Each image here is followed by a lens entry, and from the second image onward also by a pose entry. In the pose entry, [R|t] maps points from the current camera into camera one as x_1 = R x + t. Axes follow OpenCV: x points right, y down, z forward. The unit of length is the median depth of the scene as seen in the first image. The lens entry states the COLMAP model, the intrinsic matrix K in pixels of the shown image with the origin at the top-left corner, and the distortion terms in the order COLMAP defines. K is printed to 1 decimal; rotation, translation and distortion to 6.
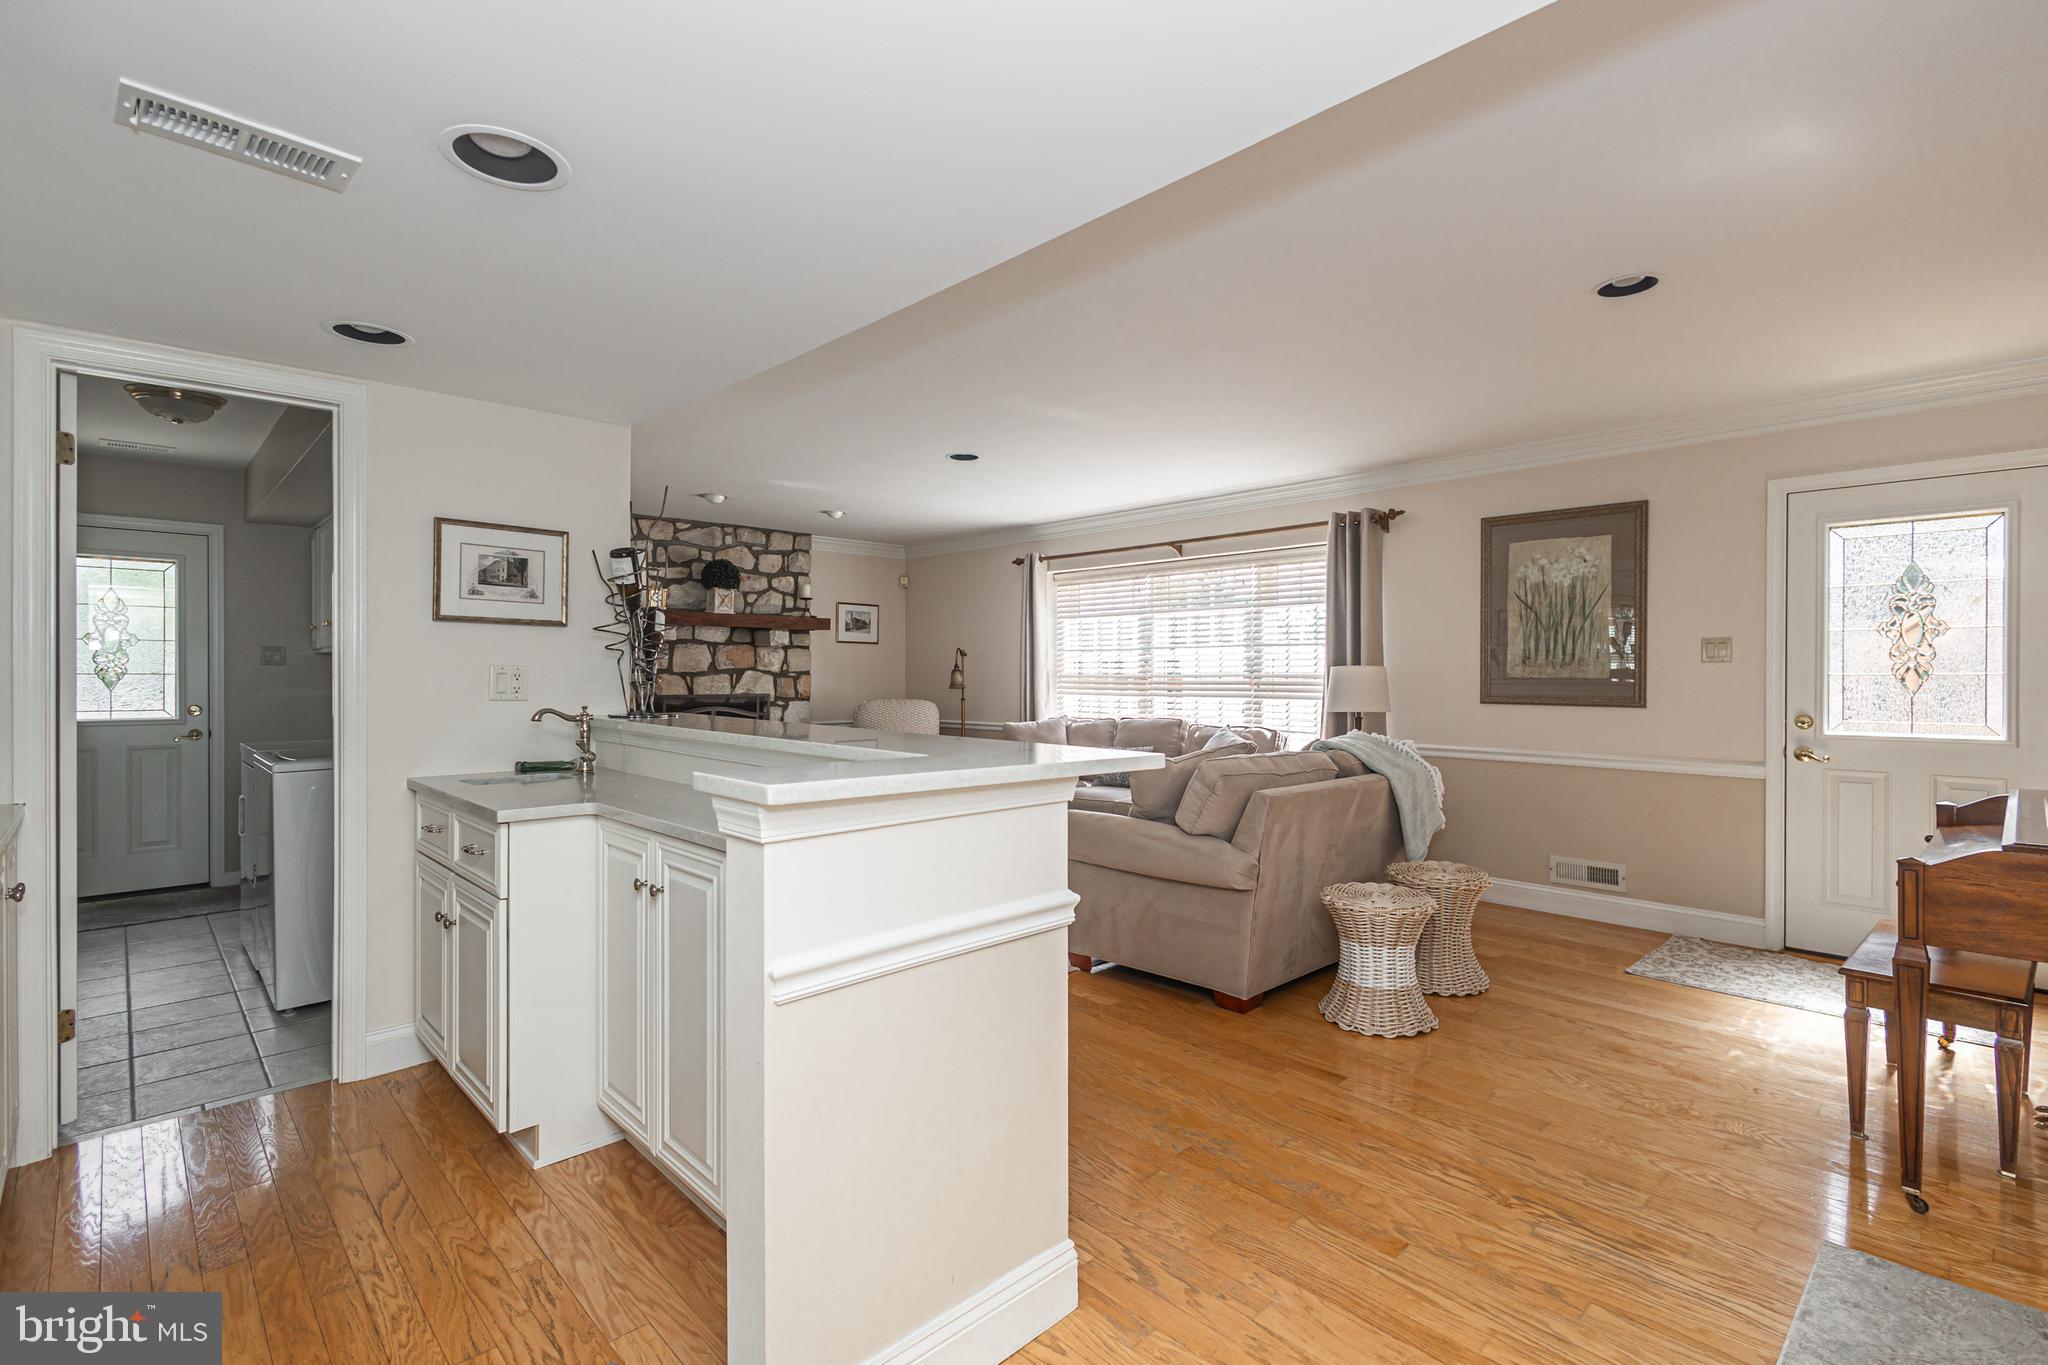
lens RADIAL K [[947.8, 0, 1024.7], [0, 947.8, 678.0], [0, 0, 1]] dist [0.001607, -0.000125]
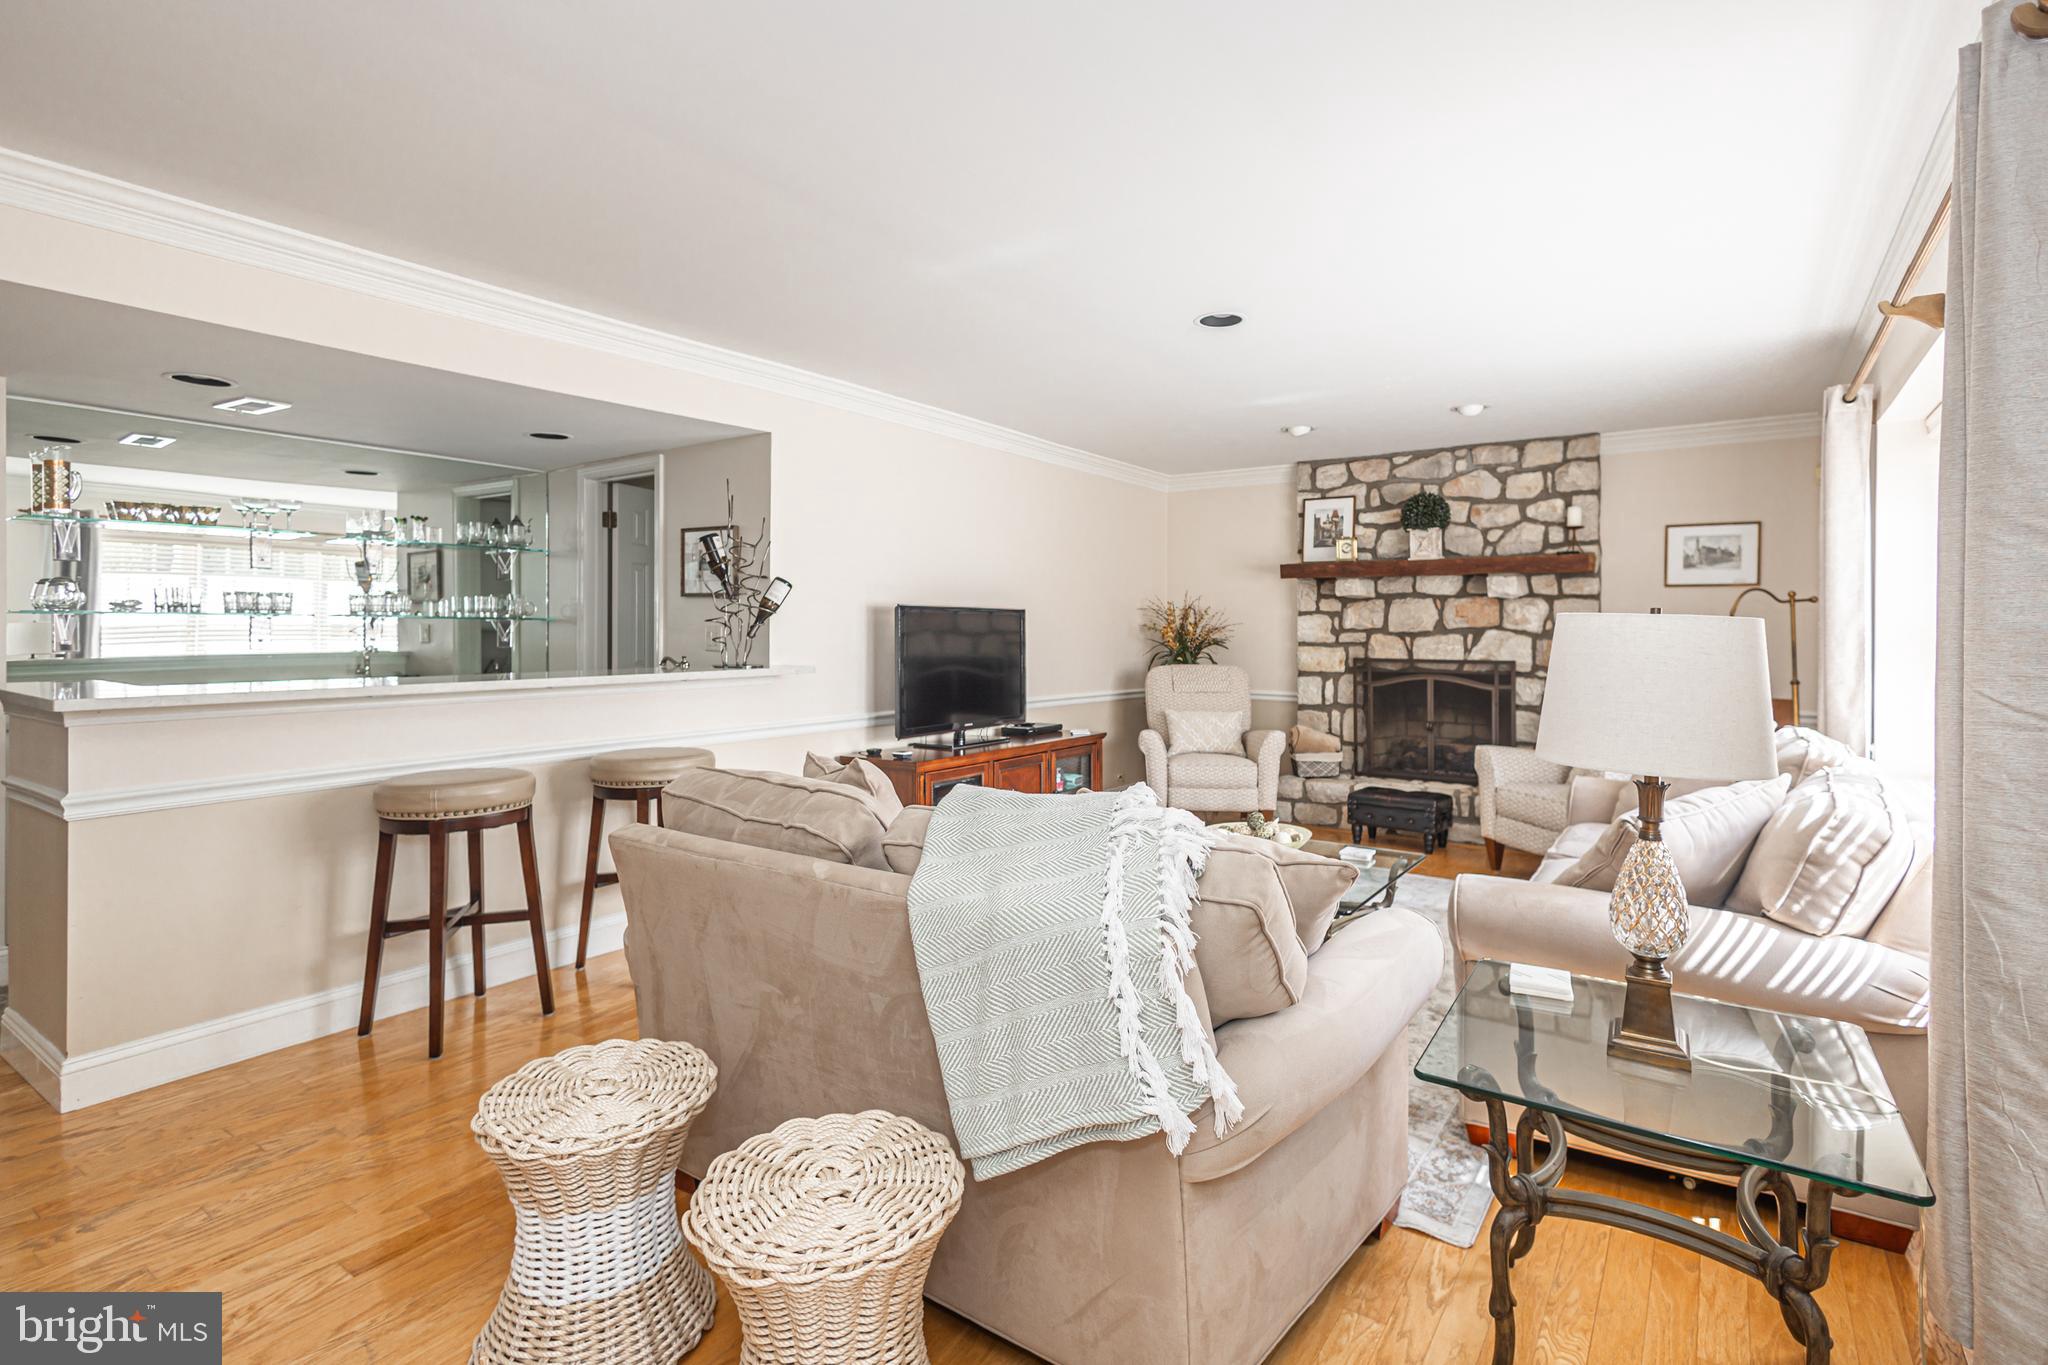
lens RADIAL K [[970.9, 0, 1075.2], [0, 970.9, 635.8], [0, 0, 1]] dist [0.000028, -0.000109]
pose [[0.219212, 0.003768, -0.975670, 0.446527], [-0.007141, 0.999972, 0.002257, -0.002692], [0.975651, 0.006473, 0.219232, 0.551591]]
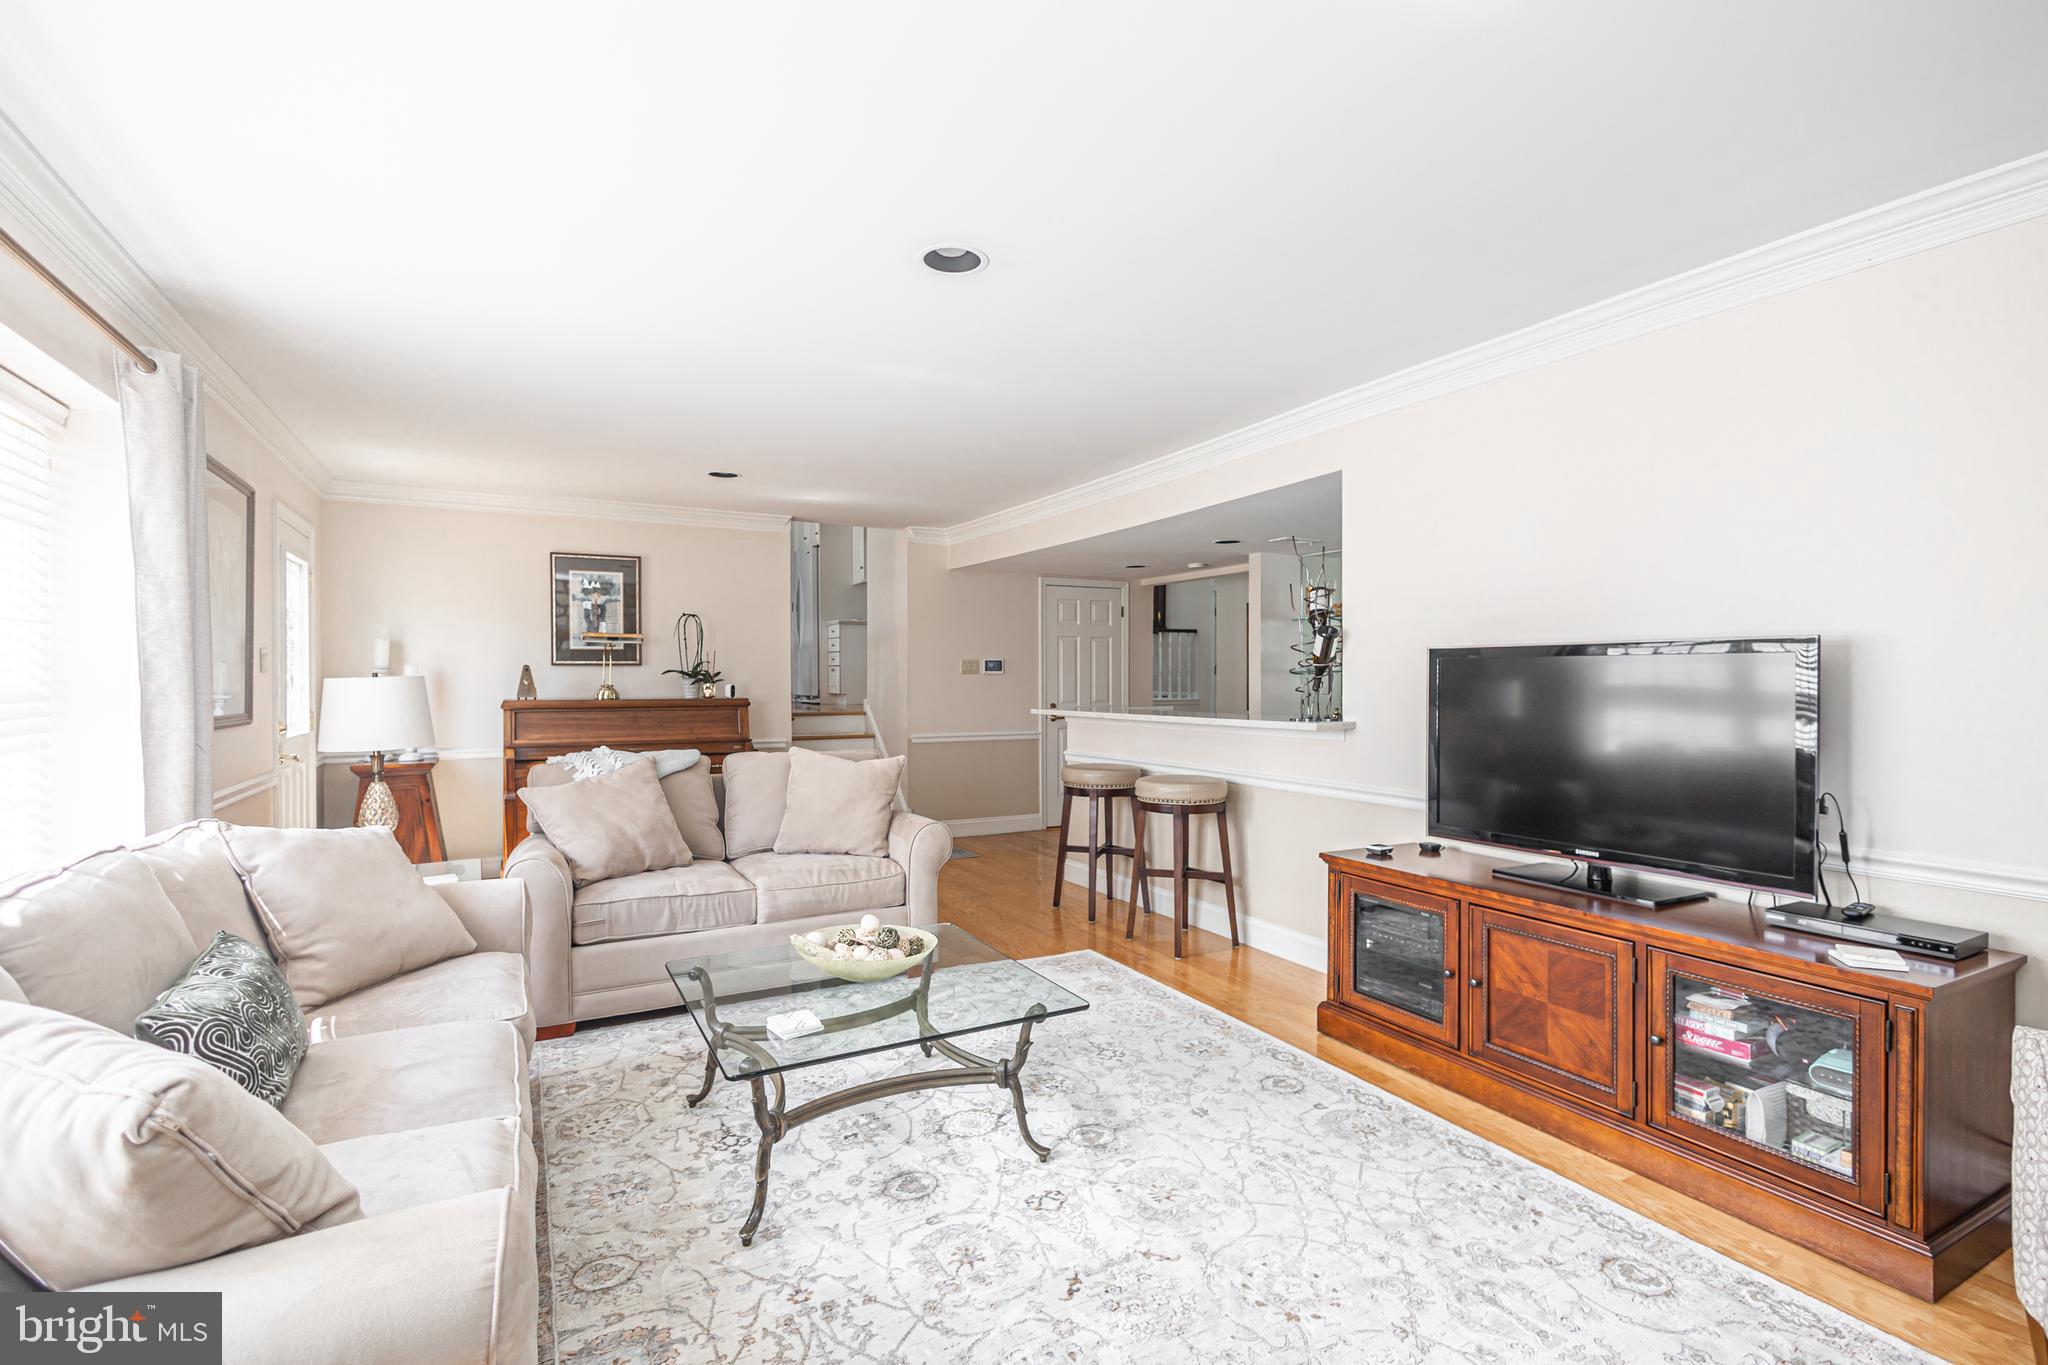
lens RADIAL K [[941.7, 0, 1004.4], [0, 941.7, 692.2], [0, 0, 1]] dist [0.012869, -0.000053]
pose [[-0.960523, -0.004433, 0.278166, -0.171597], [0.002855, 0.999663, 0.025788, -0.012596], [-0.278187, 0.025564, -0.960187, 1.096746]]
